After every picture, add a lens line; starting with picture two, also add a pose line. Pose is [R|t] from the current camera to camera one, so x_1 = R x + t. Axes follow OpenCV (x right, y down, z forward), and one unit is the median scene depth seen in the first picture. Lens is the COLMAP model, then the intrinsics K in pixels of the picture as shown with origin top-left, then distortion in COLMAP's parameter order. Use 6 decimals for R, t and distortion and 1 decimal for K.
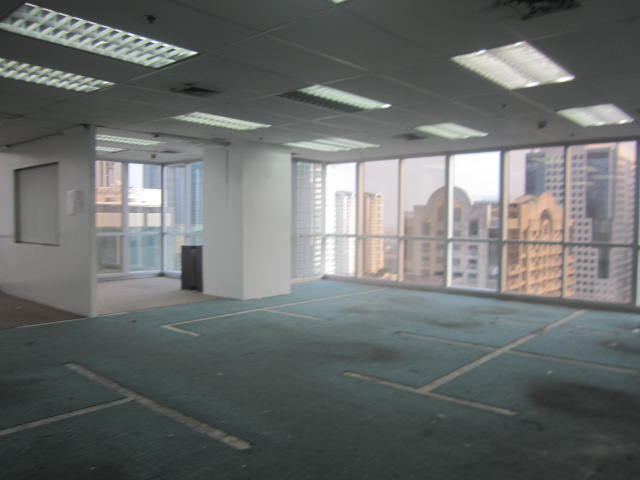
lens RADIAL K [[521.3, 0, 315.6], [0, 521.3, 238.5], [0, 0, 1]] dist [-0.042956, 0.003760]
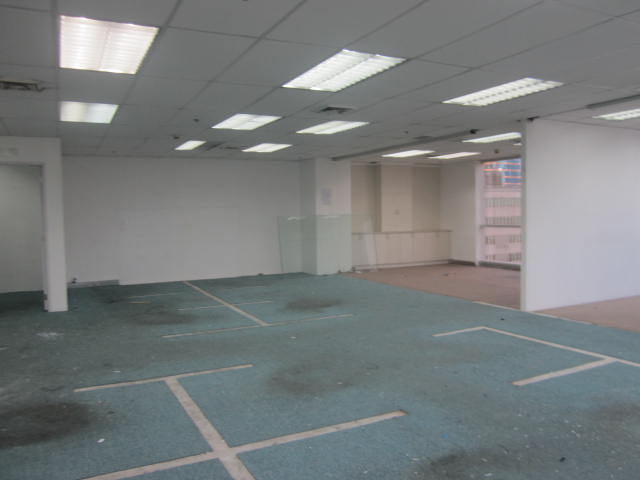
lens RADIAL K [[521.3, 0, 315.6], [0, 521.3, 238.5], [0, 0, 1]] dist [-0.042956, 0.003760]
pose [[-0.370132, 0.044689, -0.927904, 0.253723], [-0.017331, 0.998336, 0.054995, -0.015099], [0.928817, 0.036437, -0.368742, 0.391181]]
